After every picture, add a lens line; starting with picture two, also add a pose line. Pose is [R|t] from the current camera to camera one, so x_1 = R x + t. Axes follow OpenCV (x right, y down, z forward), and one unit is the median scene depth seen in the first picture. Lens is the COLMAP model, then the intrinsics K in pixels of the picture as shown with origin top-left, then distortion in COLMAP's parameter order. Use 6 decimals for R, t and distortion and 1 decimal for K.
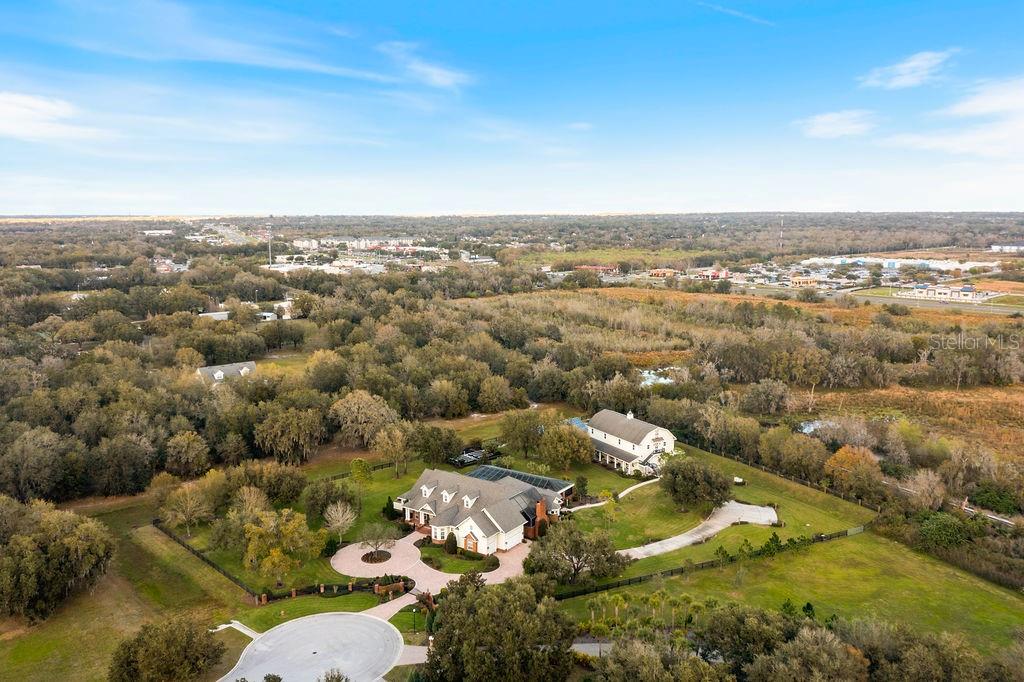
lens RADIAL K [[846.5, 0, 514.2], [0, 846.5, 341.9], [0, 0, 1]] dist [-0.003144, 0.001770]
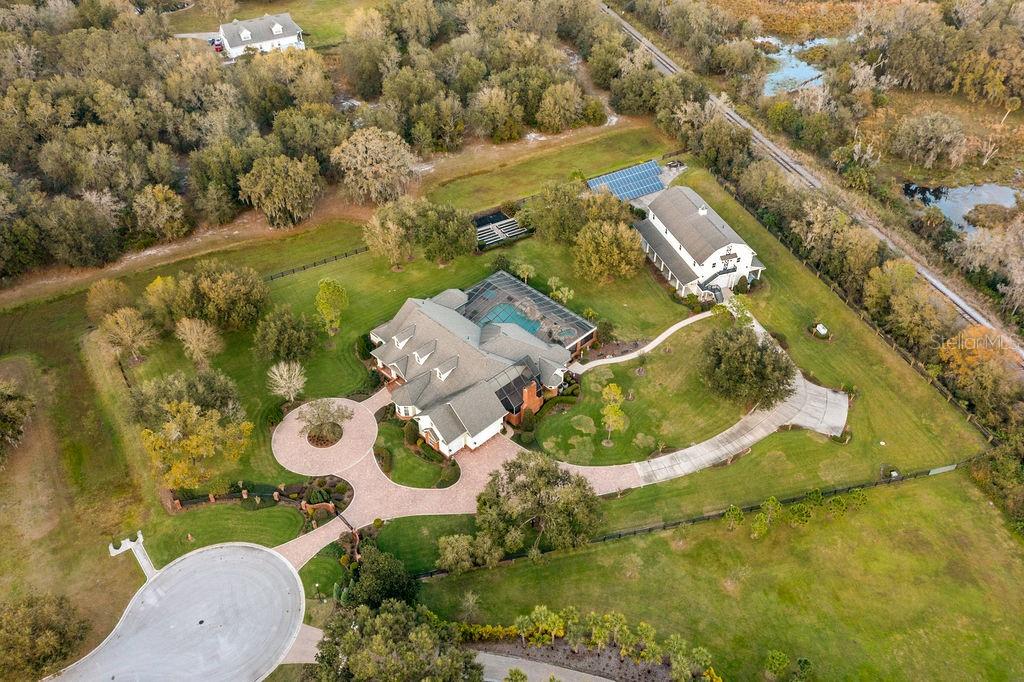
lens RADIAL K [[846.5, 0, 510.8], [0, 846.5, 340.5], [0, 0, 1]] dist [-0.003144, 0.001770]
pose [[0.978456, 0.130679, -0.159833, 0.135381], [-0.027297, 0.849268, 0.527256, -0.264223], [0.204643, -0.511534, 0.834538, 0.359236]]
